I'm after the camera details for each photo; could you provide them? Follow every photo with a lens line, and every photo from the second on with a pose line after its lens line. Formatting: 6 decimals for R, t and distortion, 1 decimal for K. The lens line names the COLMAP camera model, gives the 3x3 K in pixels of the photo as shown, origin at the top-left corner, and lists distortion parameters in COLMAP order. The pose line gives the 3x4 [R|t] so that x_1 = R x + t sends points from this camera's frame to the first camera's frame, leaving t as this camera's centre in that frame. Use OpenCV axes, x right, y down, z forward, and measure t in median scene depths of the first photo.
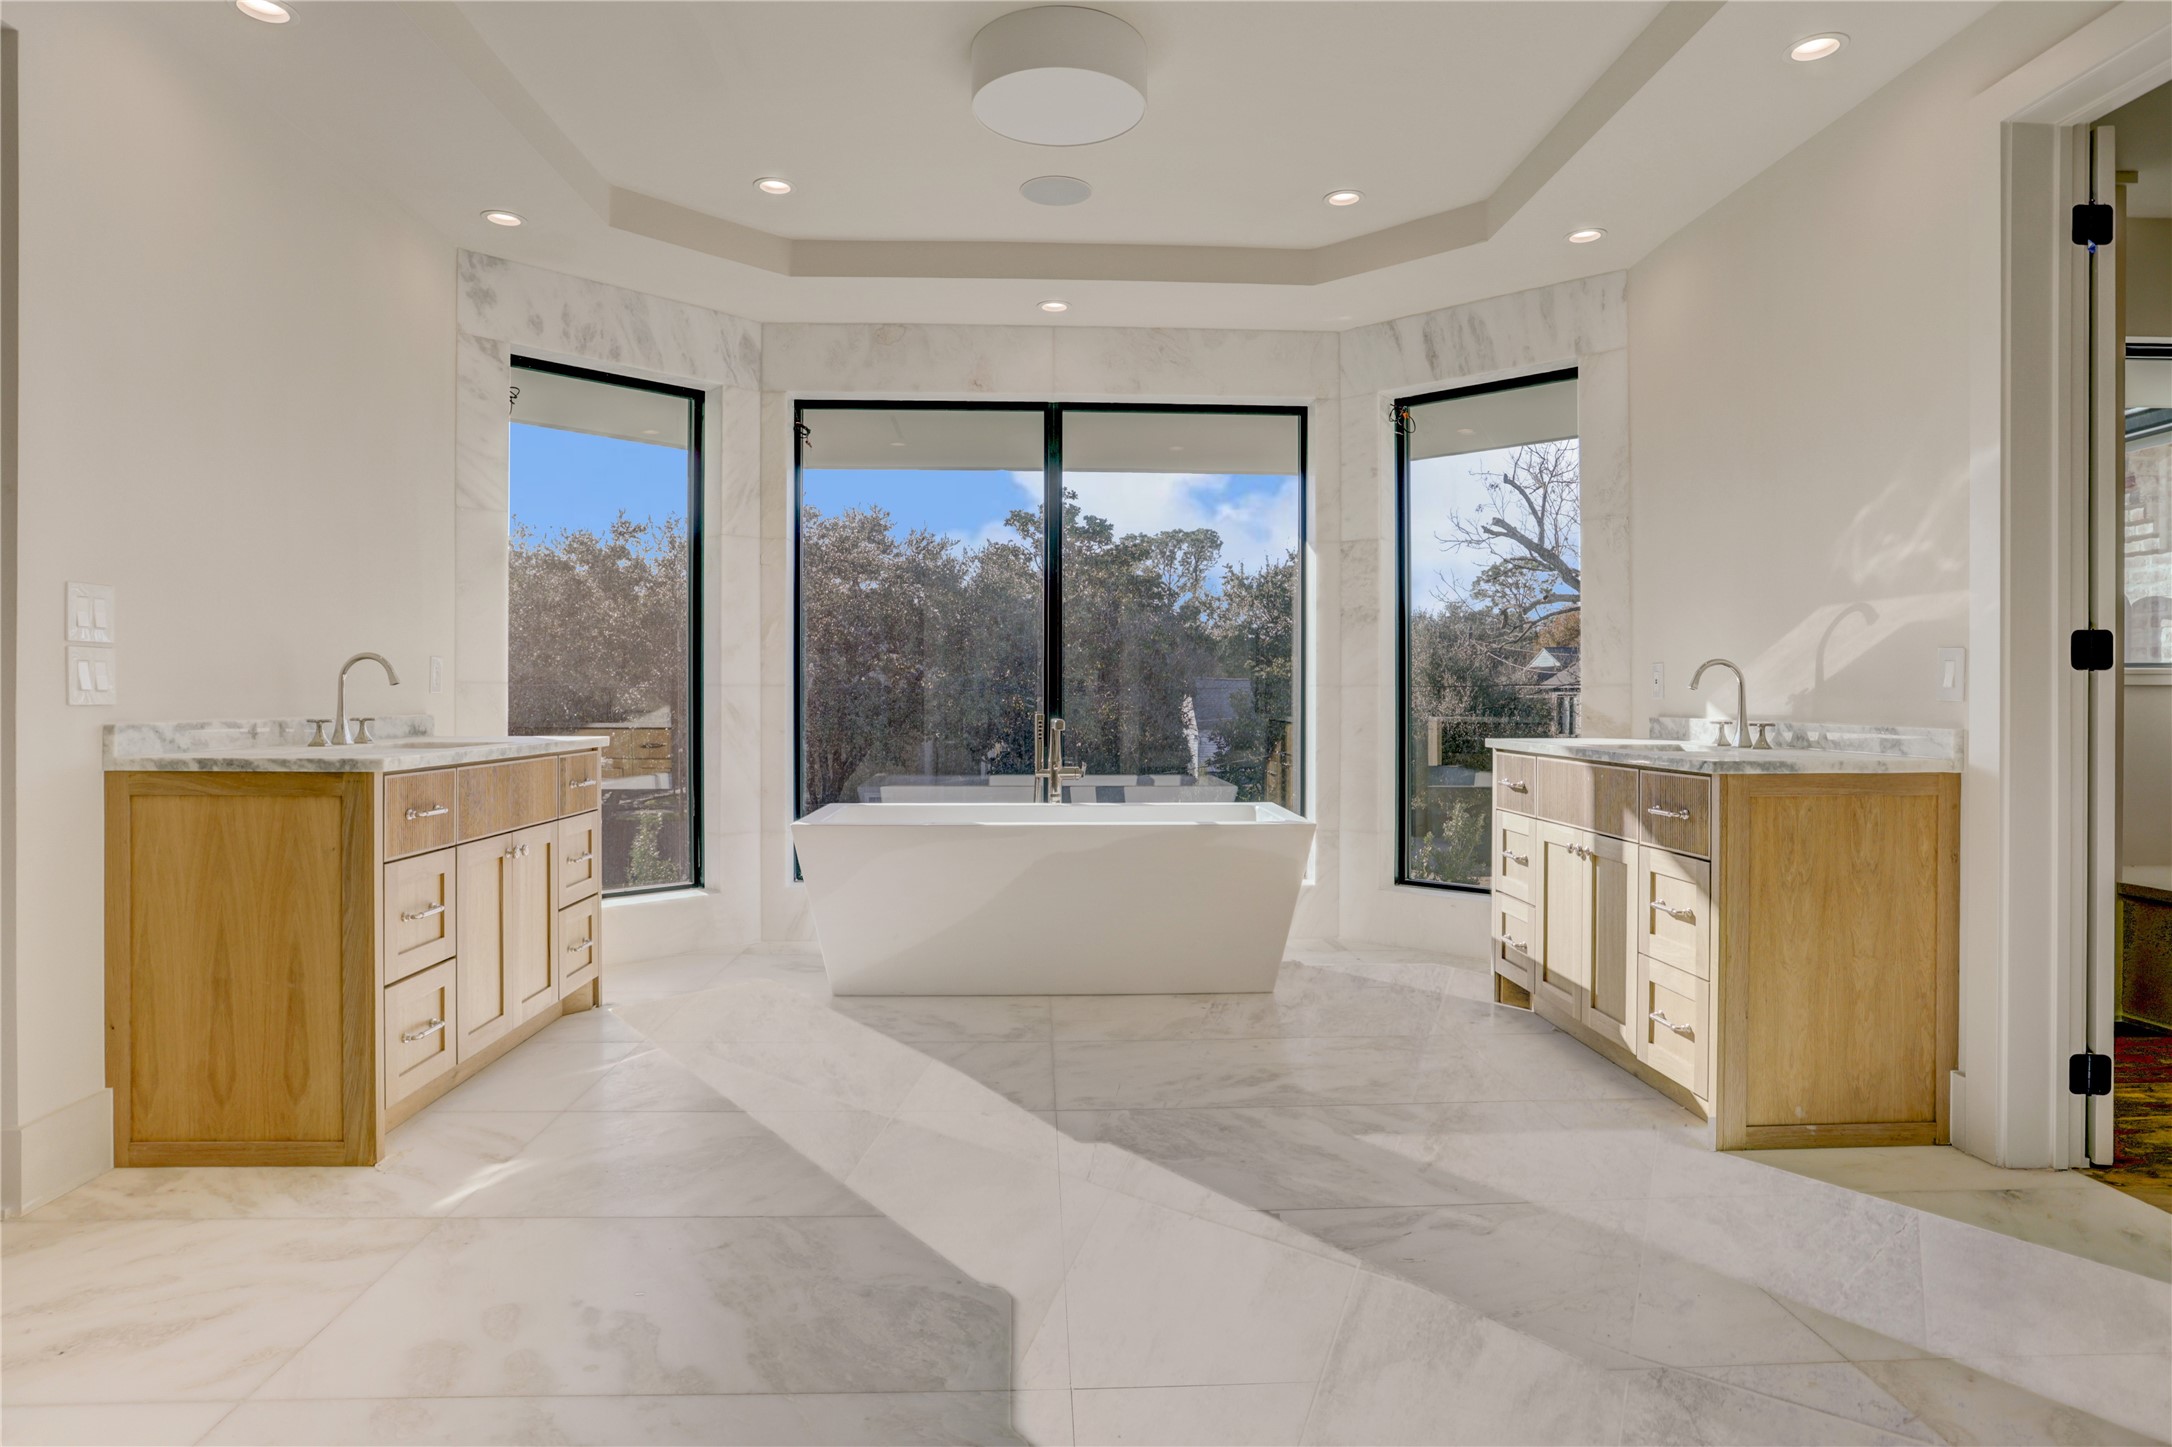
lens RADIAL K [[1190.9, 0, 1083.8], [0, 1190.9, 716.8], [0, 0, 1]] dist [0.001870, 0.000805]
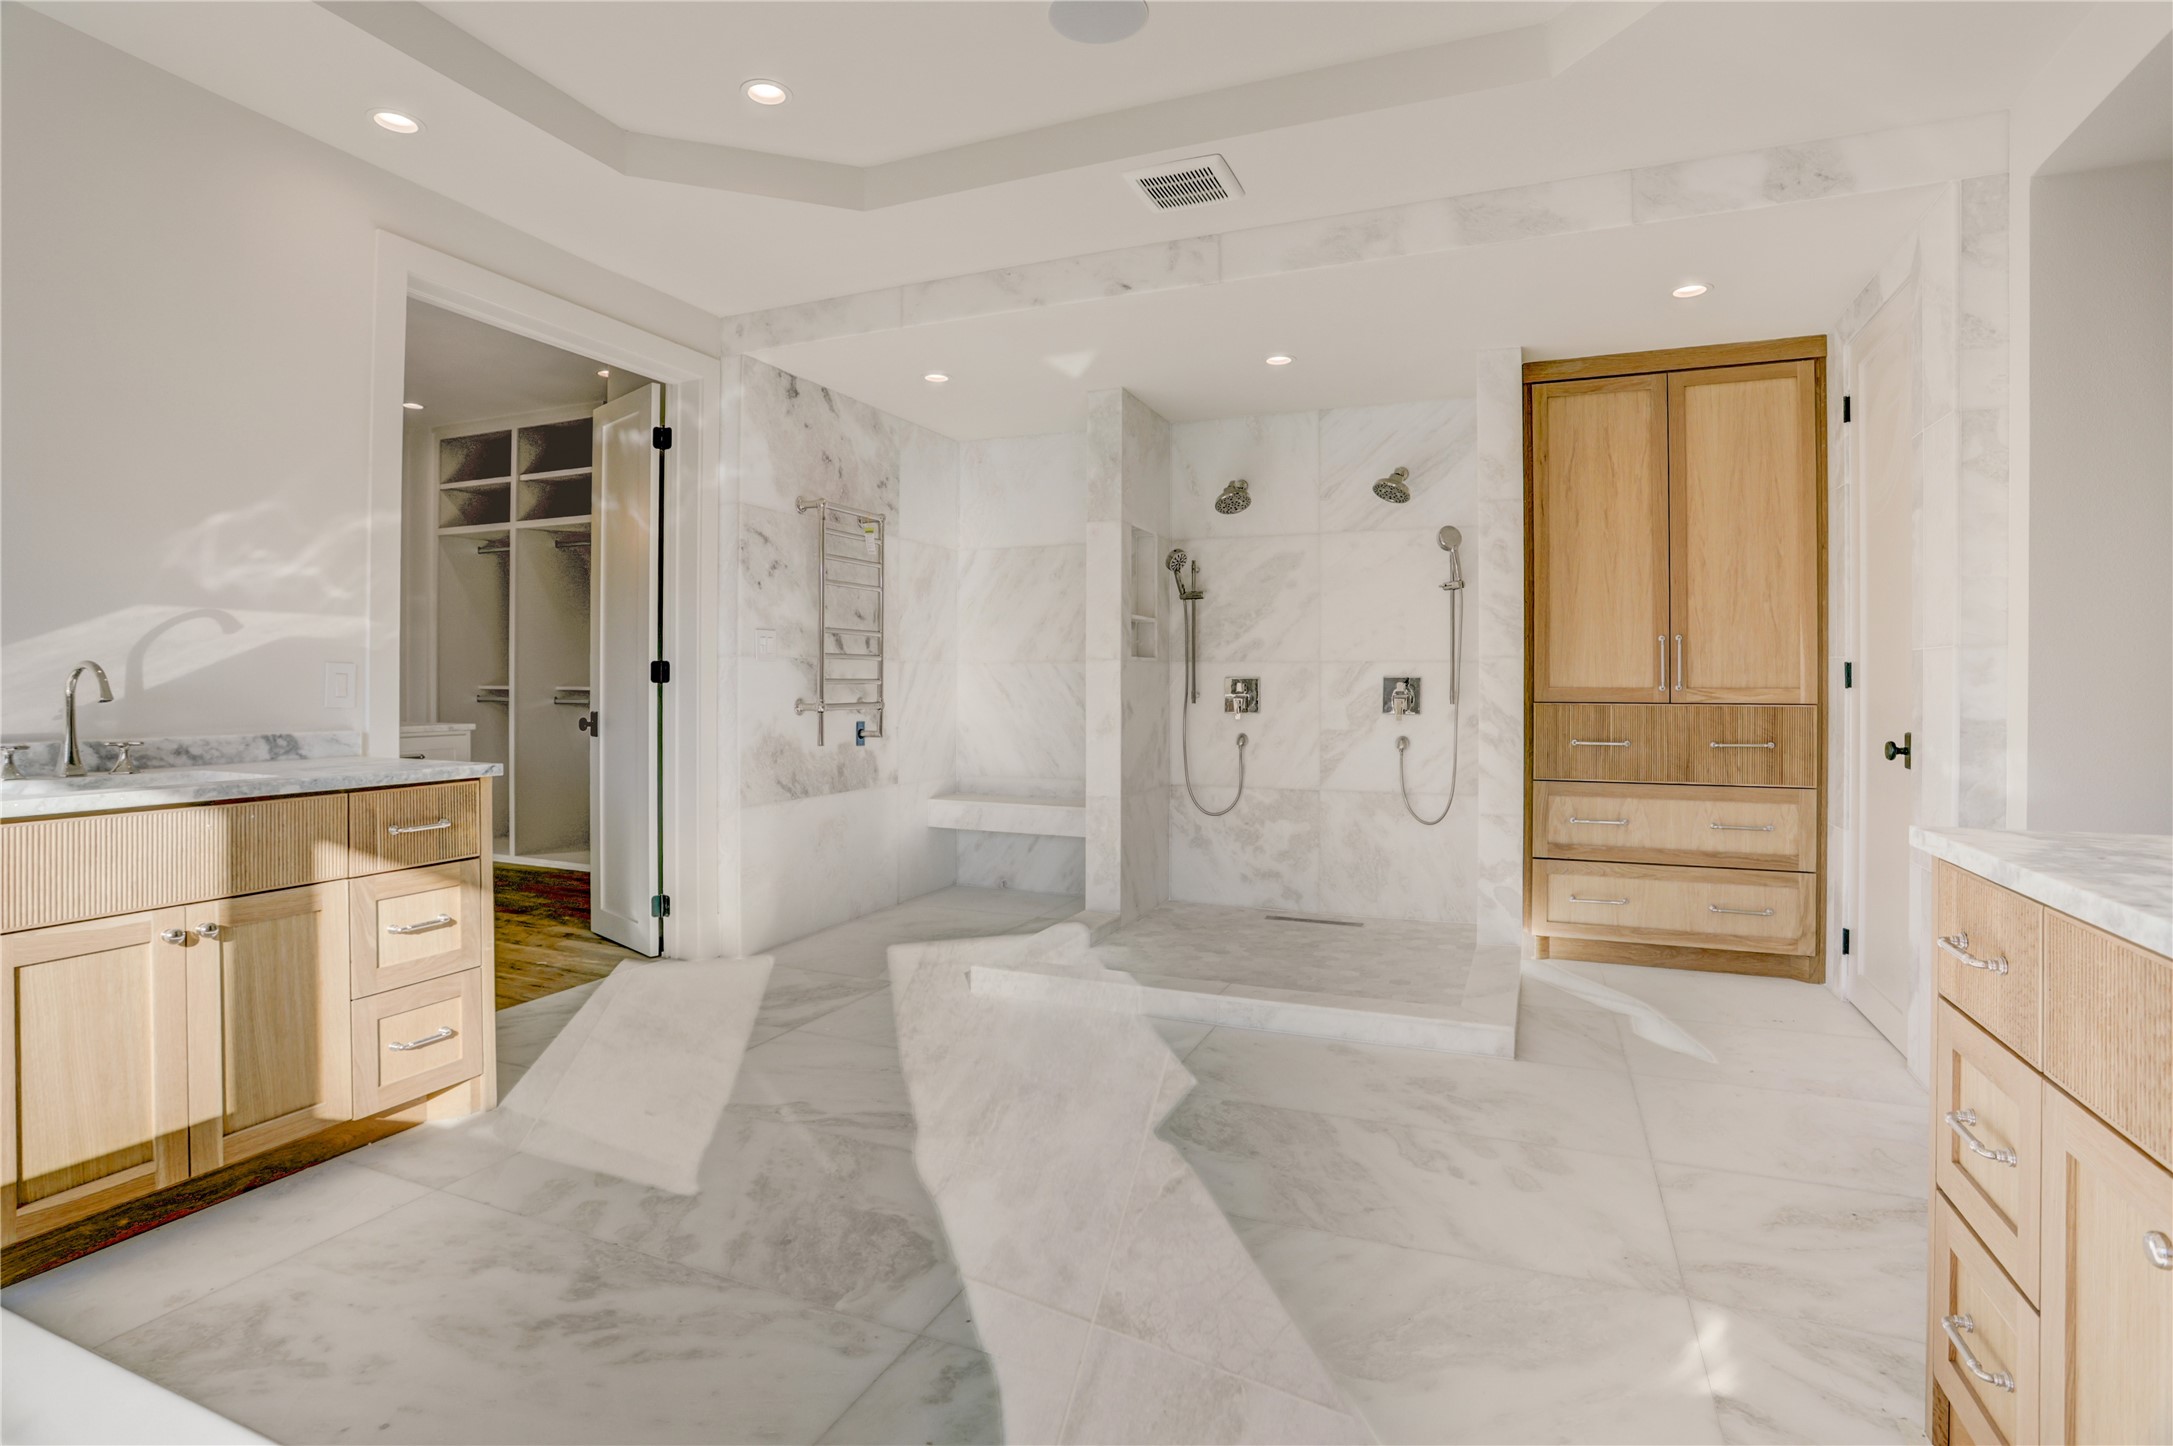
lens RADIAL K [[1049.4, 0, 1086.7], [0, 1049.4, 705.1], [0, 0, 1]] dist [-0.002647, -0.000192]
pose [[-0.900748, -0.011809, 0.434181, -0.410679], [0.003267, 0.999418, 0.033960, -0.051442], [-0.434329, 0.032008, -0.900185, 1.680297]]
